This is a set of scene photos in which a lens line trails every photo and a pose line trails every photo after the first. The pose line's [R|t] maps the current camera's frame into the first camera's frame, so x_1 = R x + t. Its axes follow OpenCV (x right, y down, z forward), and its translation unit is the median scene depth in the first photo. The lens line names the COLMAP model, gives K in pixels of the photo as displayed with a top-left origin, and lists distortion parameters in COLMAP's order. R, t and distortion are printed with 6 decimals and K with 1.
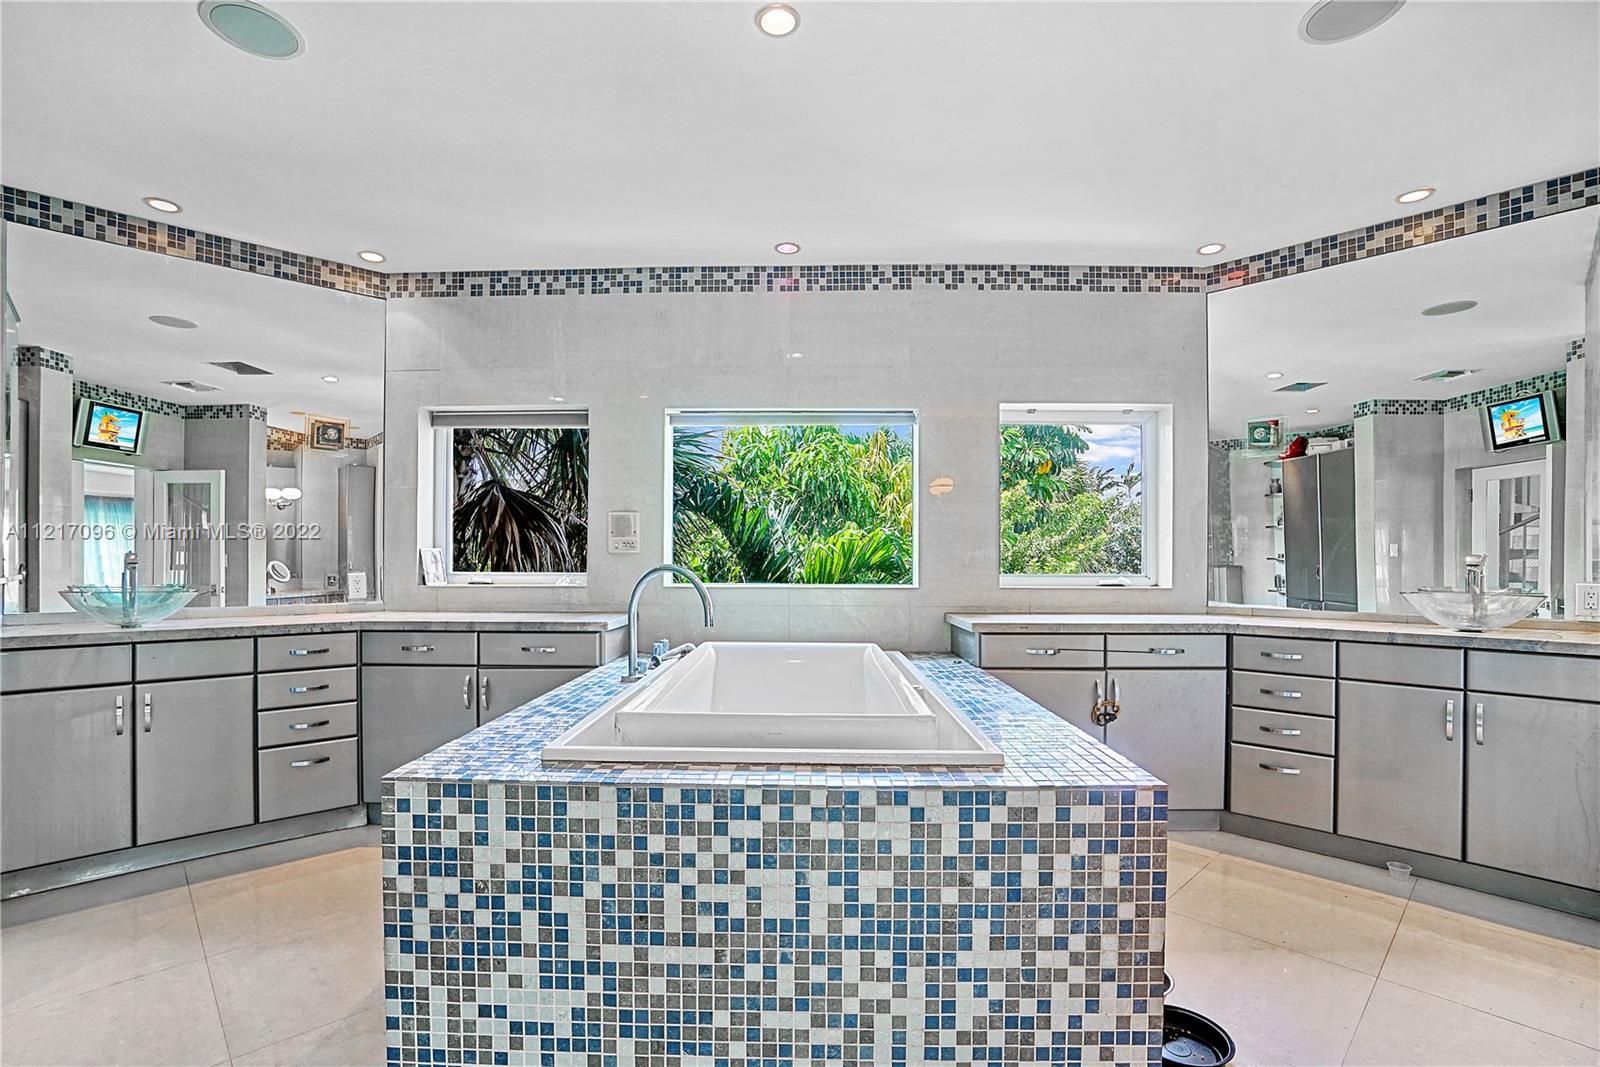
lens RADIAL K [[784.3, 0, 793.1], [0, 784.3, 557.4], [0, 0, 1]] dist [-0.066828, 0.026093]
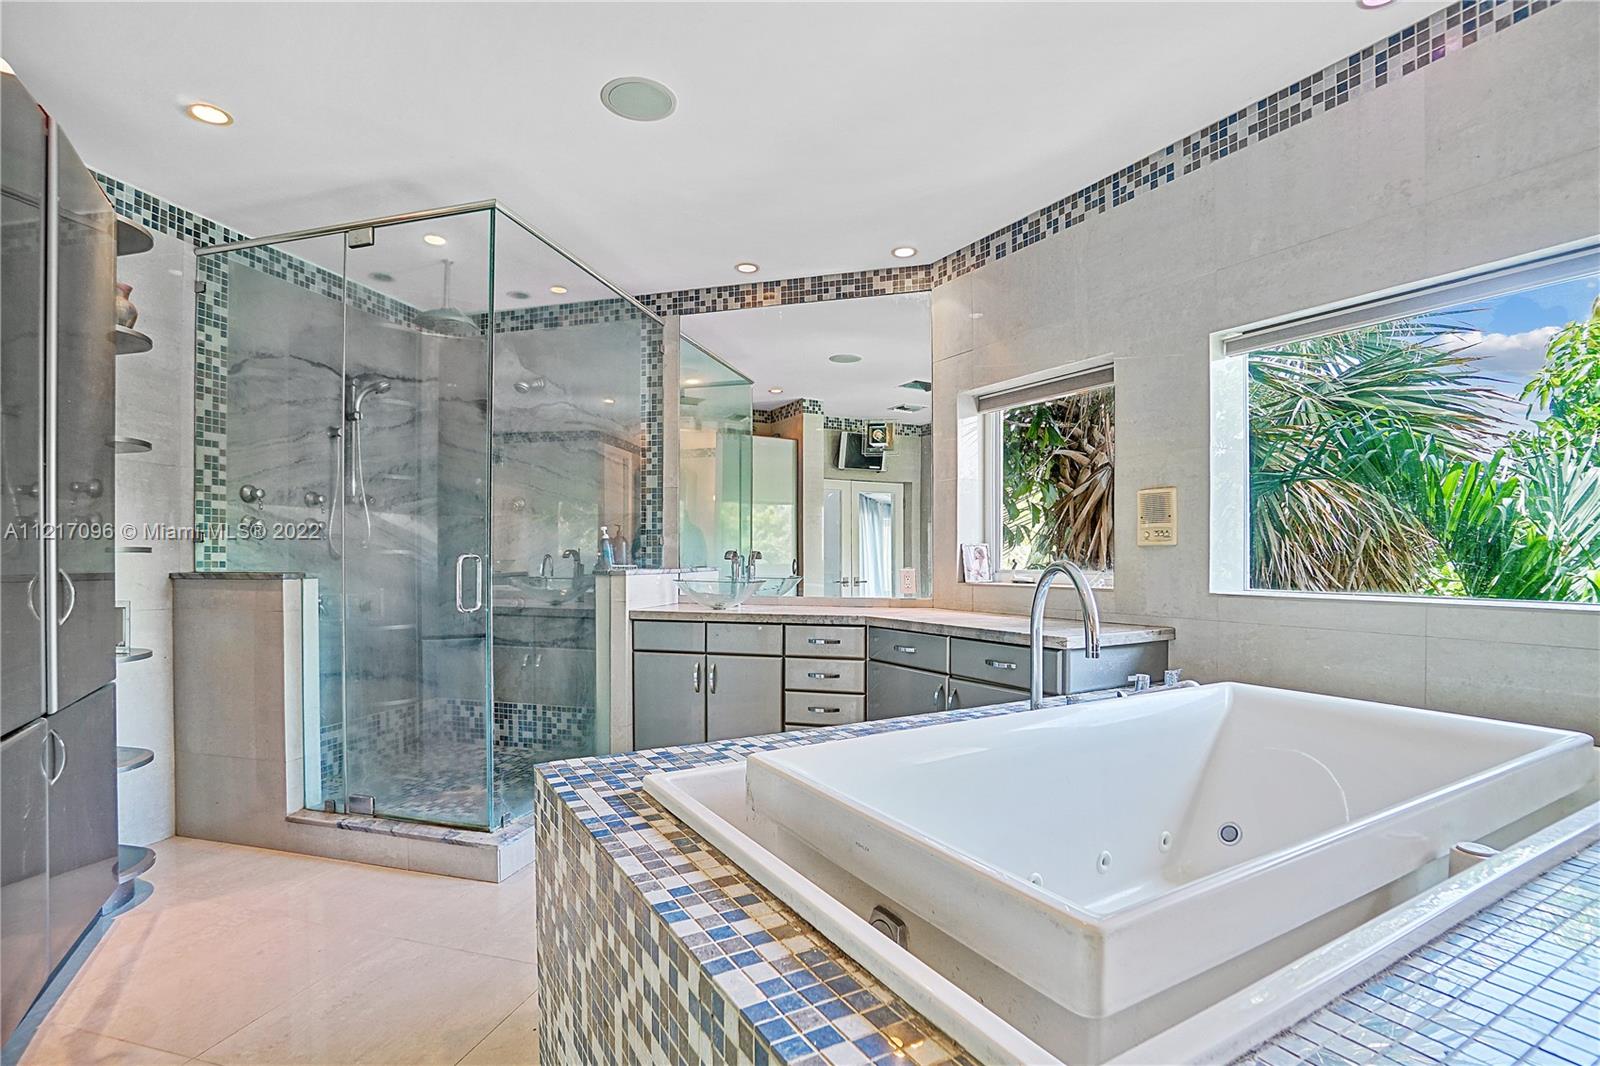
lens RADIAL K [[784.3, 0, 793.1], [0, 784.3, 556.9], [0, 0, 1]] dist [-0.066828, 0.026093]
pose [[0.481020, 0.000388, -0.876710, 0.253010], [0.002771, 0.999994, 0.001963, 0.001898], [0.876705, -0.003374, 0.481016, 0.363796]]
